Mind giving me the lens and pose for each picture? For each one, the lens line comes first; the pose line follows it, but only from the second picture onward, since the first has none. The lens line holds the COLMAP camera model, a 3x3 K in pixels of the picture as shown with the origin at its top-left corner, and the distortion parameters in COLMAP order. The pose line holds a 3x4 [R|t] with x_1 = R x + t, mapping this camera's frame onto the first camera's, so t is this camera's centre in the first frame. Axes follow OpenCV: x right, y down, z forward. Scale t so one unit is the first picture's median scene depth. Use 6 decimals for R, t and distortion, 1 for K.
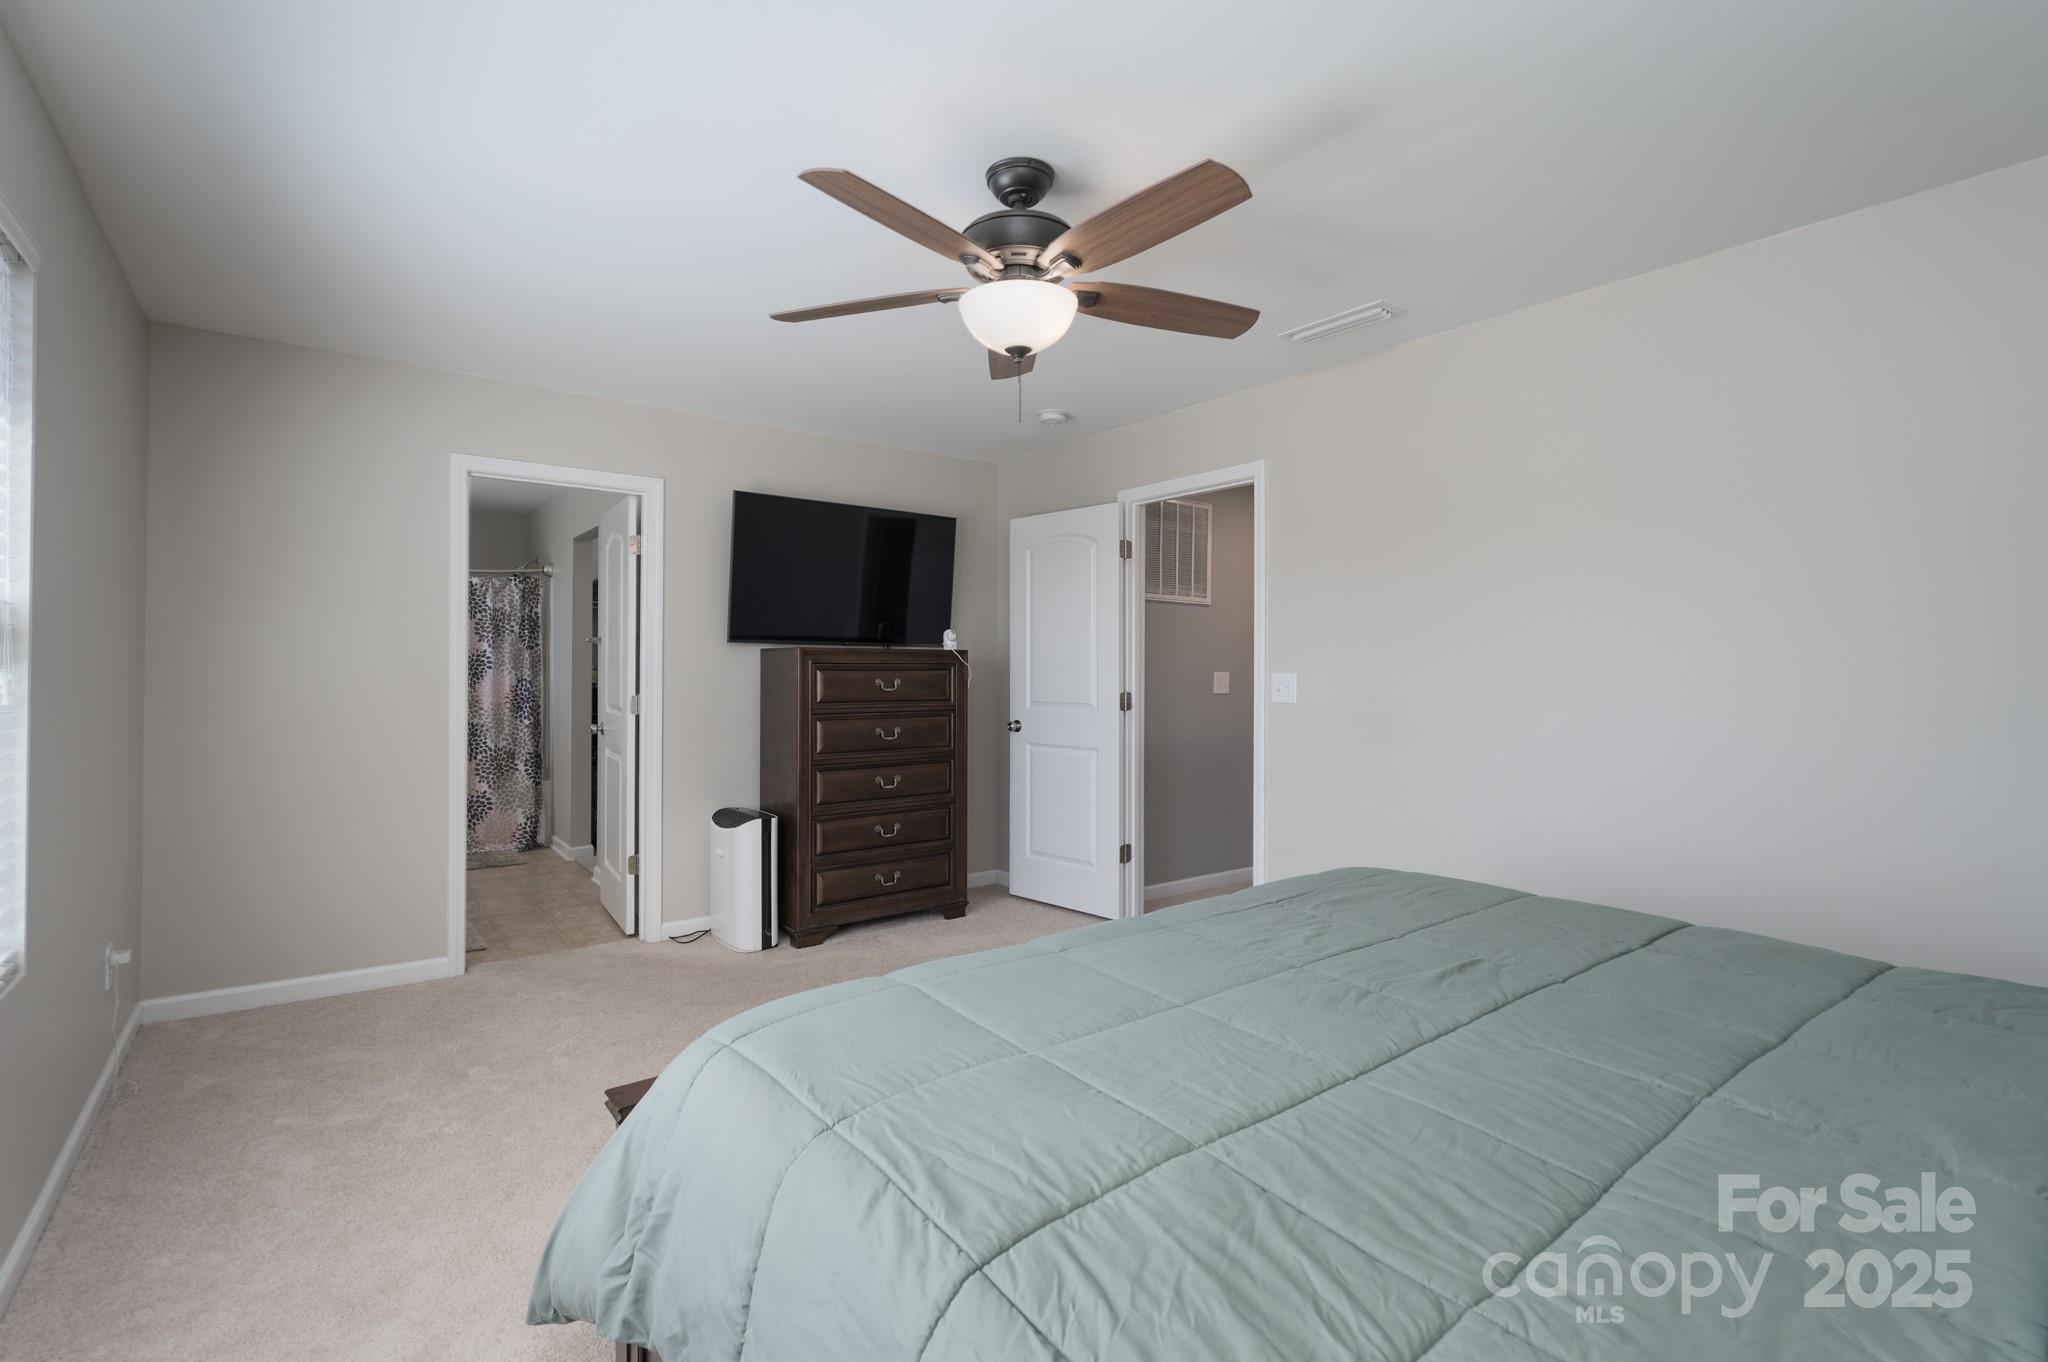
lens RADIAL K [[931.4, 0, 1031.0], [0, 931.4, 667.1], [0, 0, 1]] dist [-0.002903, -0.000763]
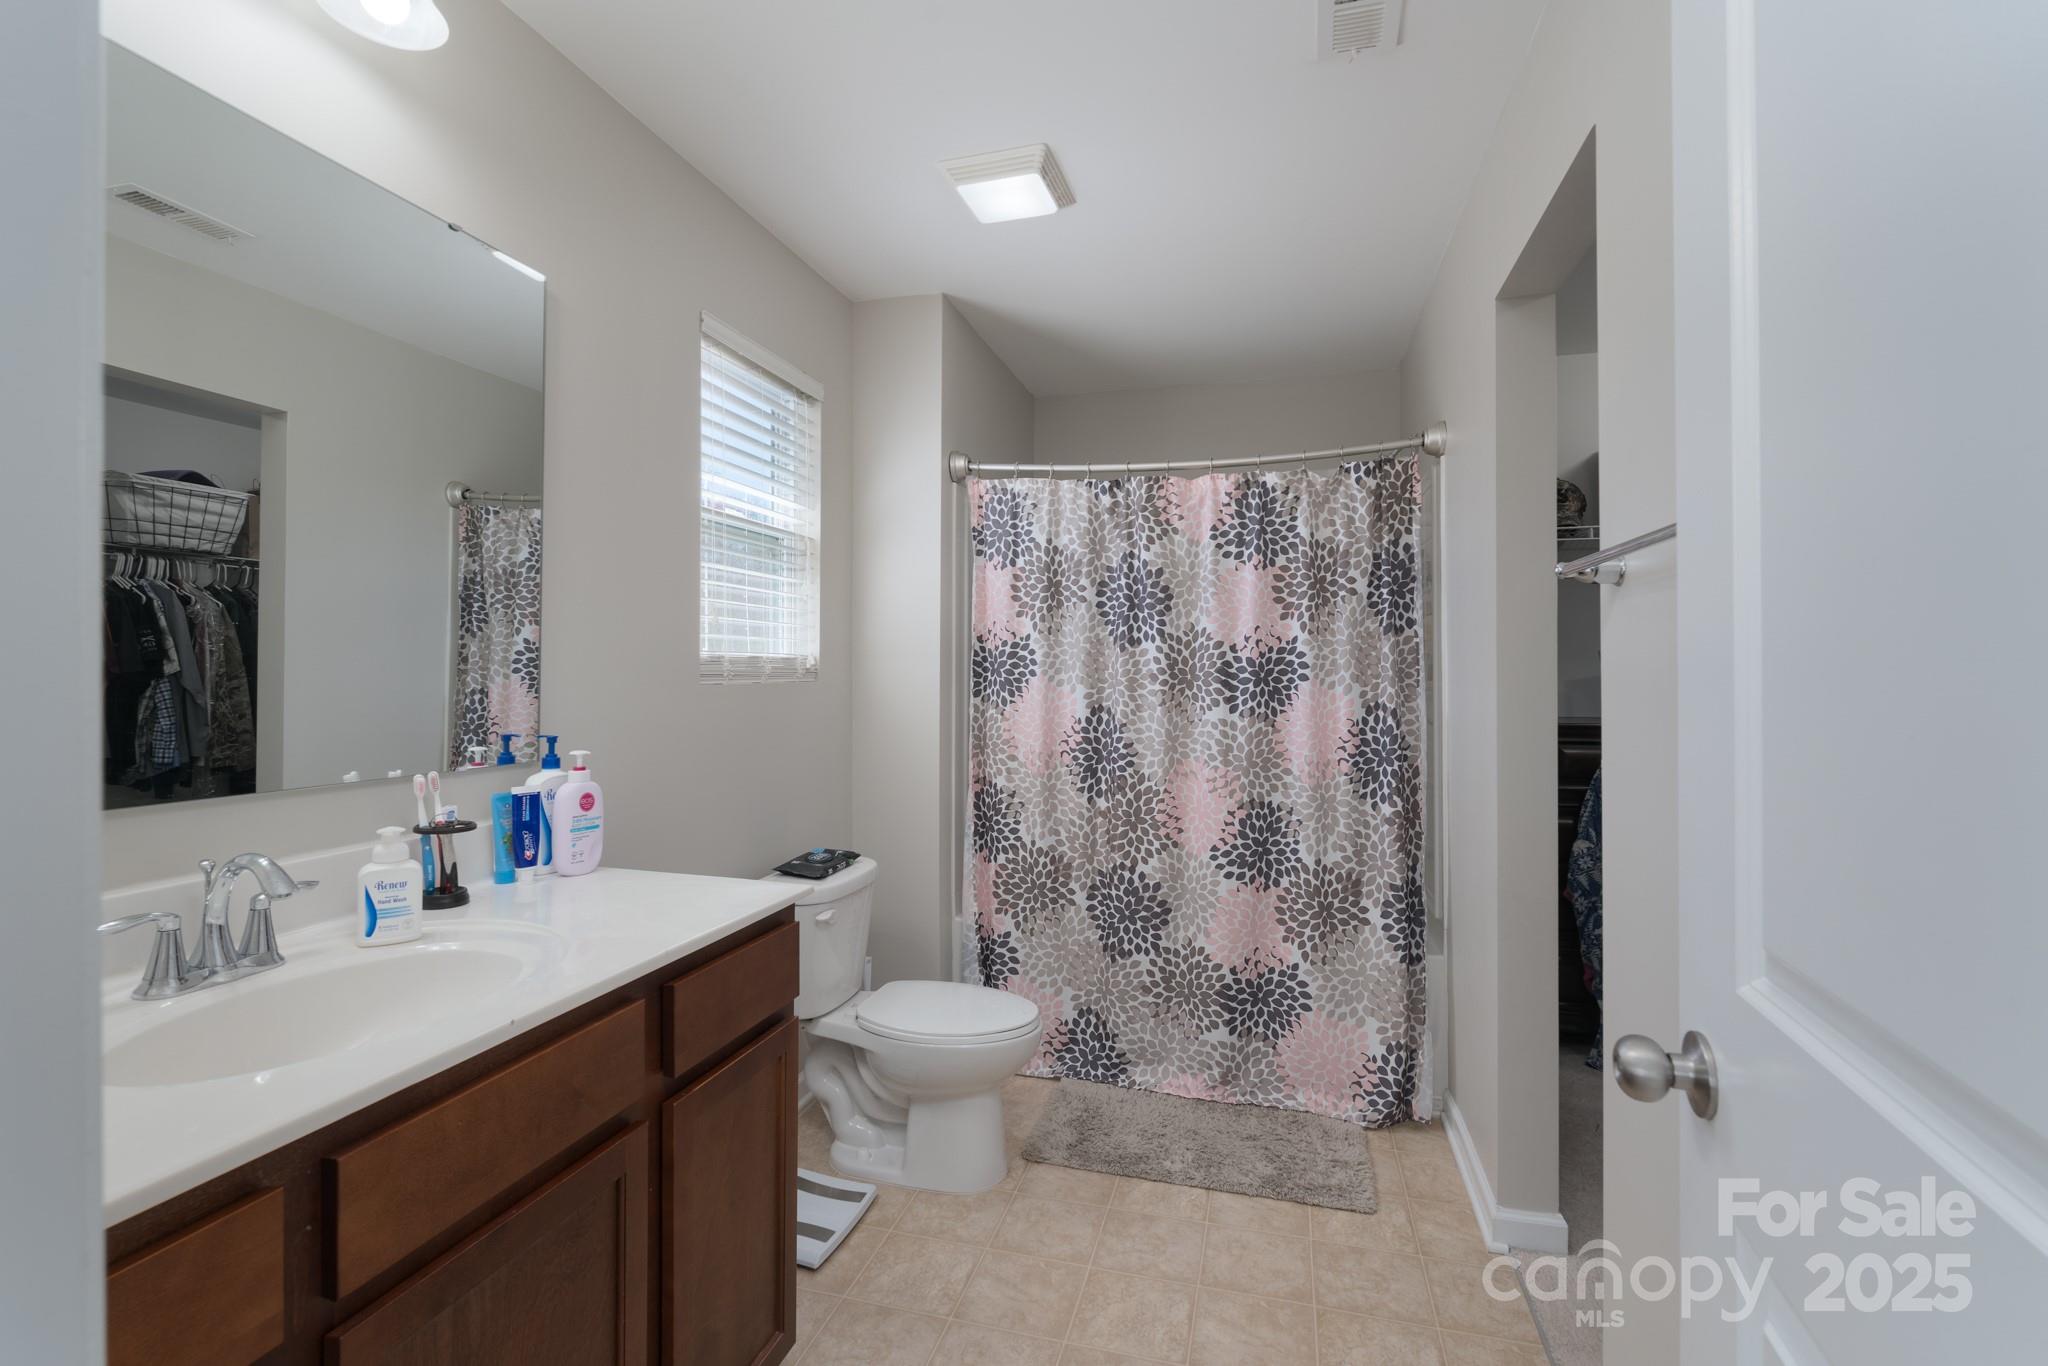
lens RADIAL K [[931.4, 0, 1028.1], [0, 931.4, 676.7], [0, 0, 1]] dist [-0.002903, -0.000763]
pose [[0.609291, -0.012586, -0.792847, -0.310836], [0.002089, 0.999896, -0.014268, 0.005790], [0.792944, 0.007037, 0.609254, 0.622240]]
